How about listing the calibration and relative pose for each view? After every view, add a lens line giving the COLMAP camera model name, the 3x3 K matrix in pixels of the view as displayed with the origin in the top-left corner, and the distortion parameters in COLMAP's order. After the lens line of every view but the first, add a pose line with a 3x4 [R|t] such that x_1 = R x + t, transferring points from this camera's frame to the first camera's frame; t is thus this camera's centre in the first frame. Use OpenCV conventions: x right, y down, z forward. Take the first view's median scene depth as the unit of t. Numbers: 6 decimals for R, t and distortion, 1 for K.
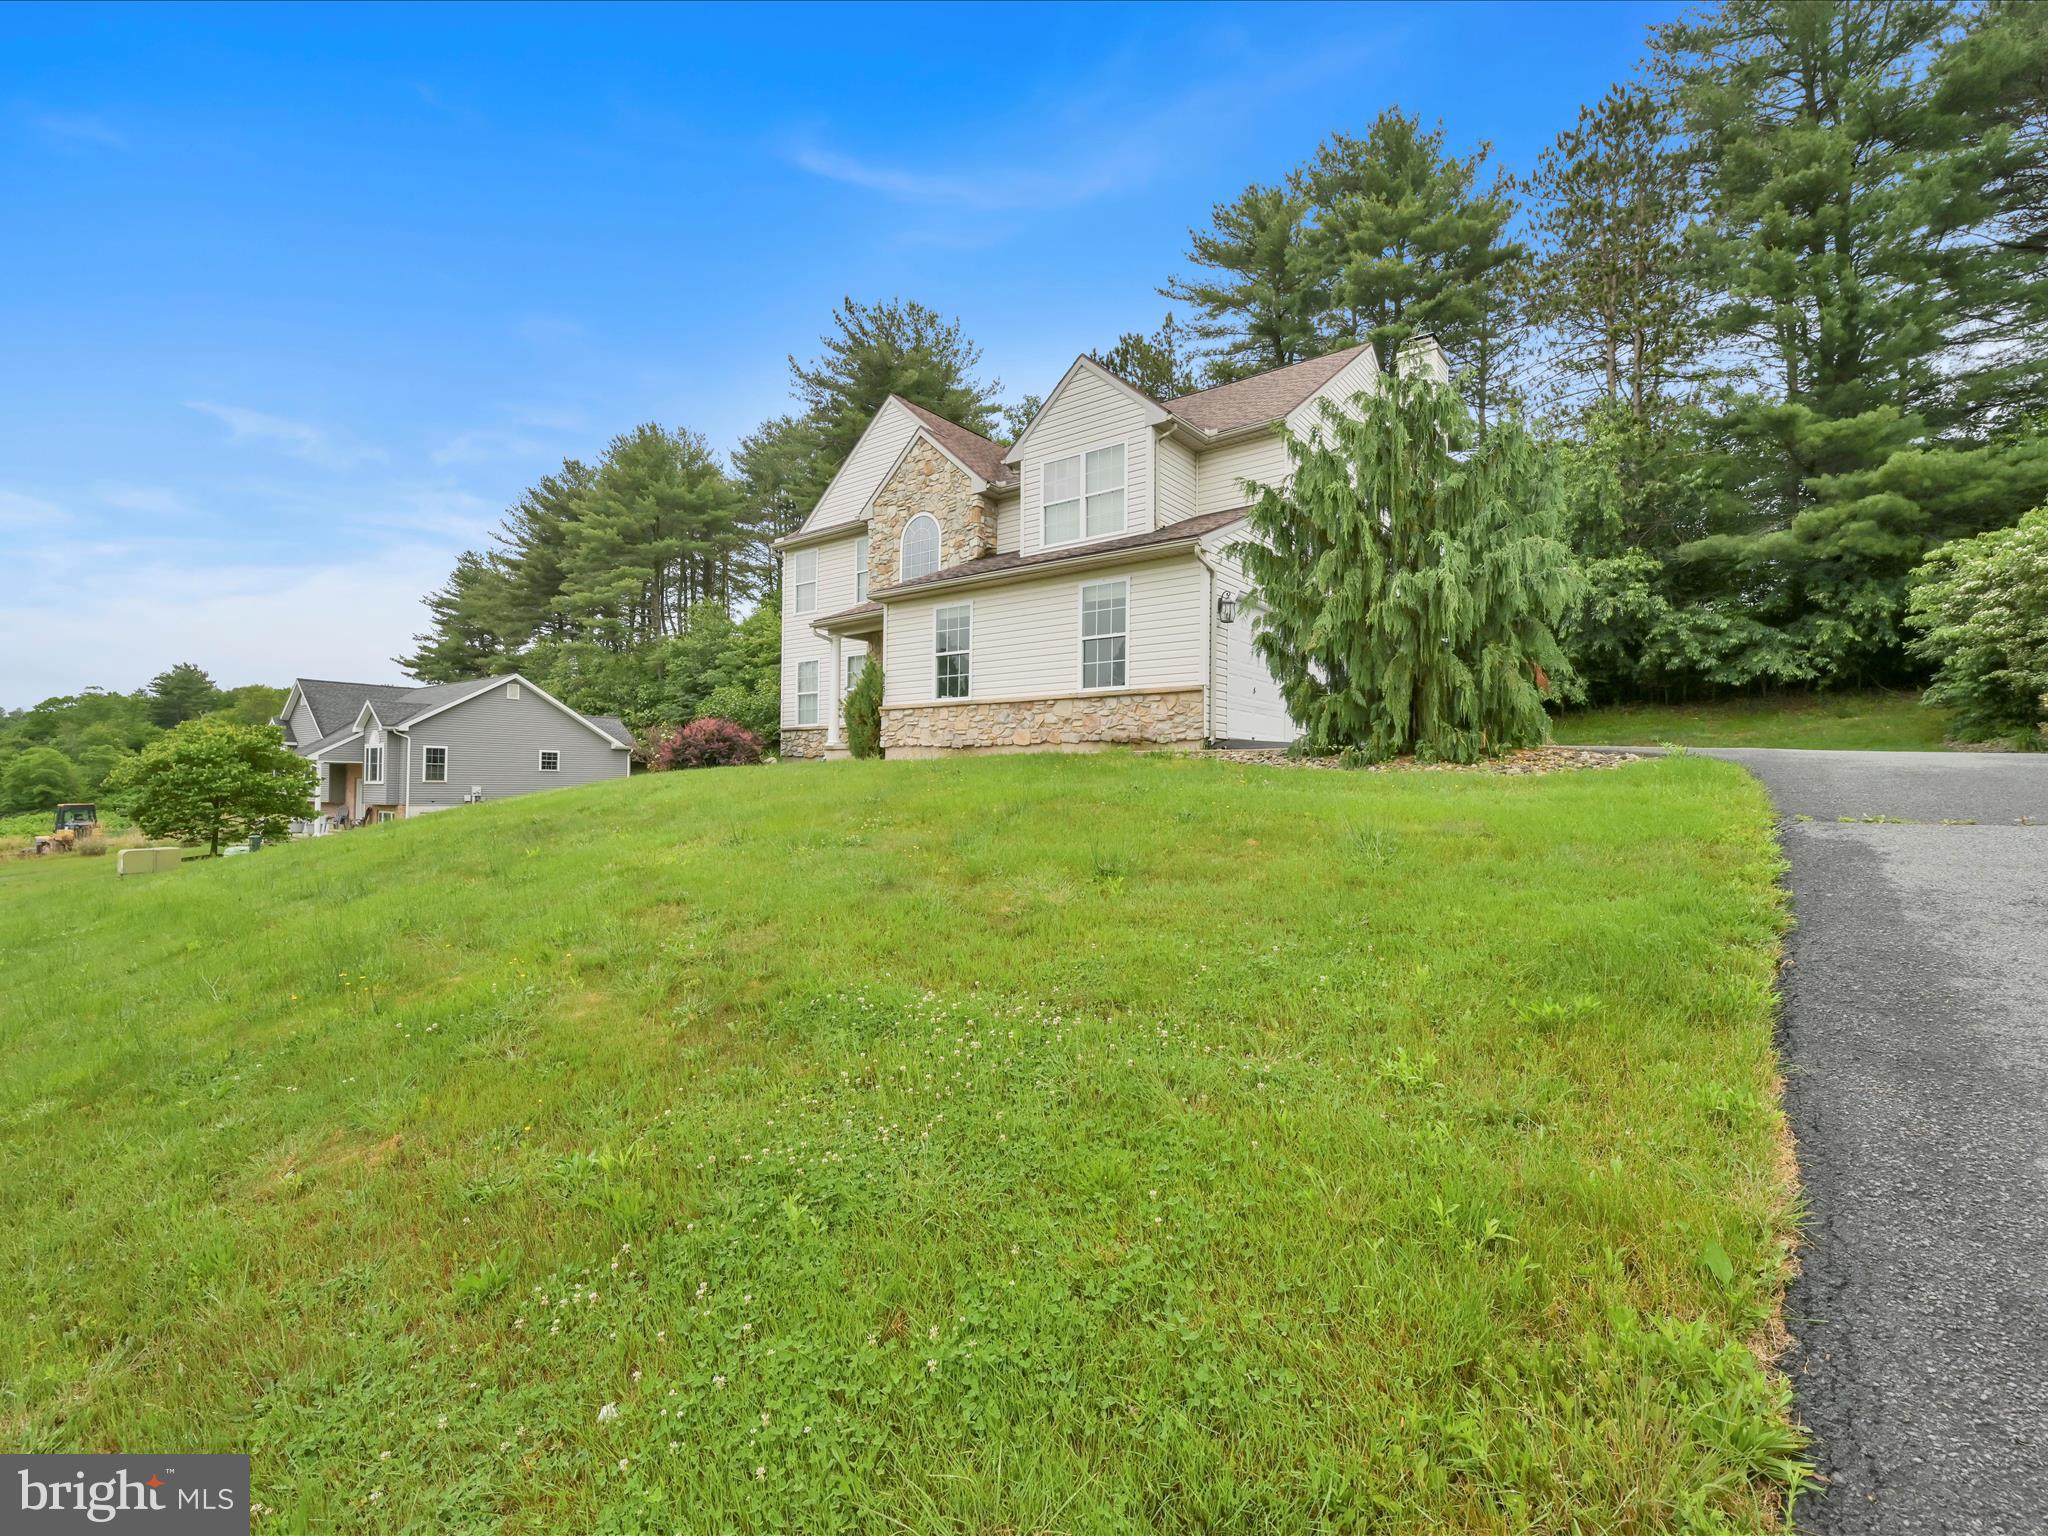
lens RADIAL K [[922.2, 0, 971.2], [0, 922.2, 784.0], [0, 0, 1]] dist [-0.000341, 0.000192]
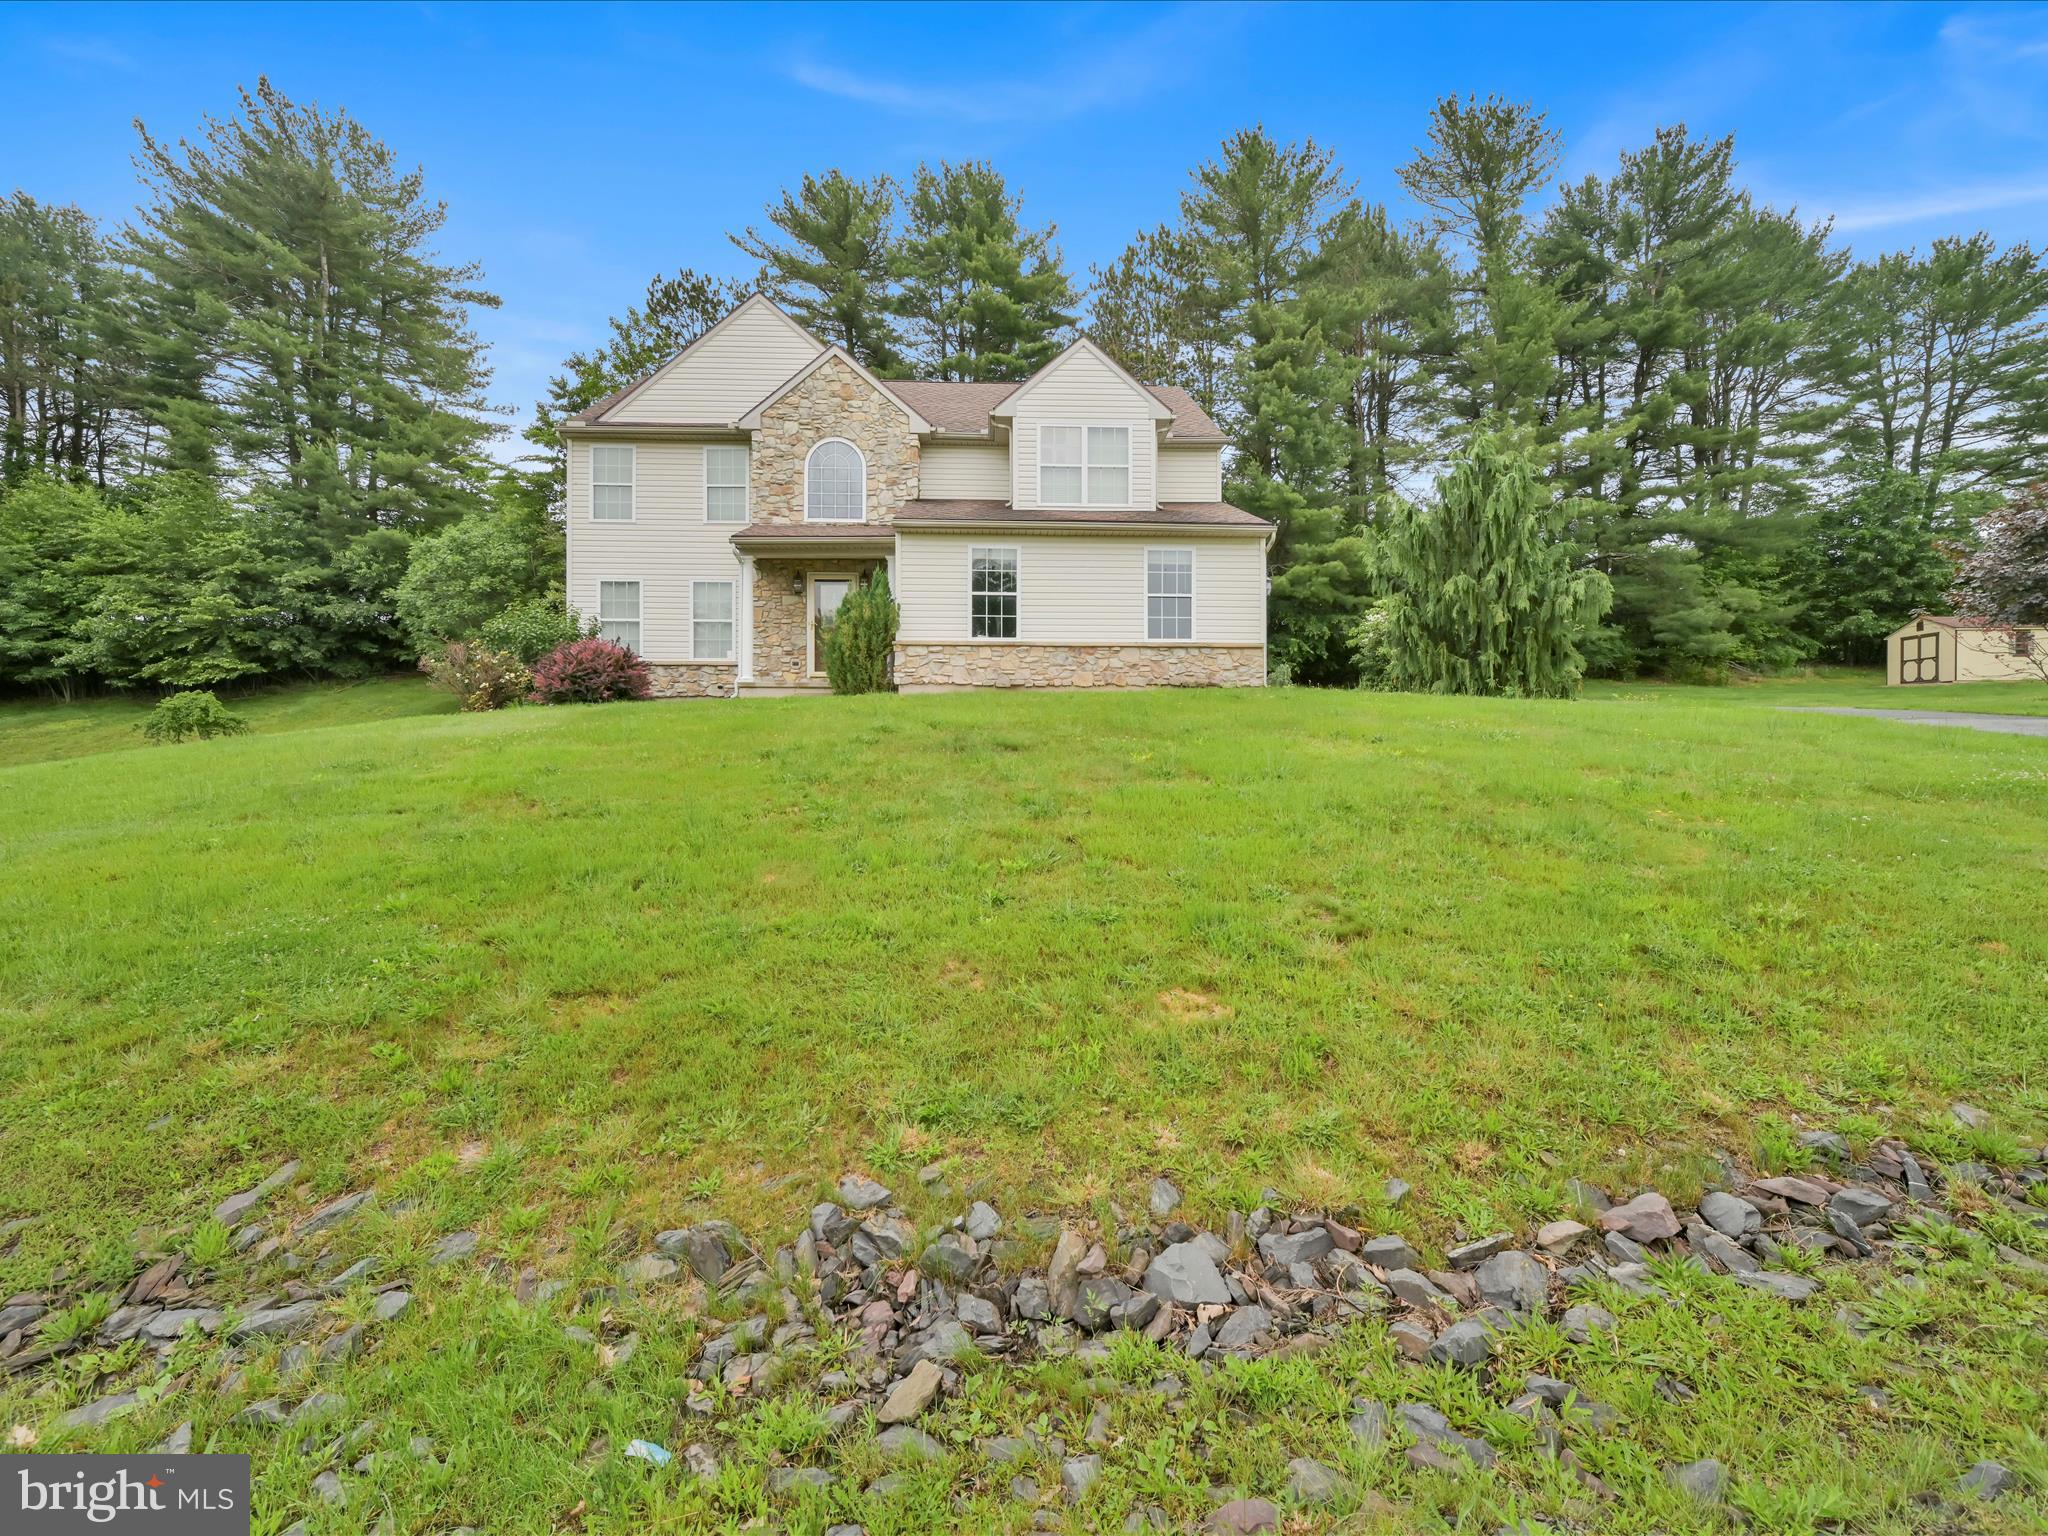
lens RADIAL K [[922.2, 0, 1009.0], [0, 922.2, 788.6], [0, 0, 1]] dist [-0.000341, 0.000192]
pose [[0.747320, -0.020639, 0.664143, -0.690719], [0.003617, 0.999629, 0.026995, 0.046154], [-0.664454, -0.017772, 0.747118, 0.223232]]
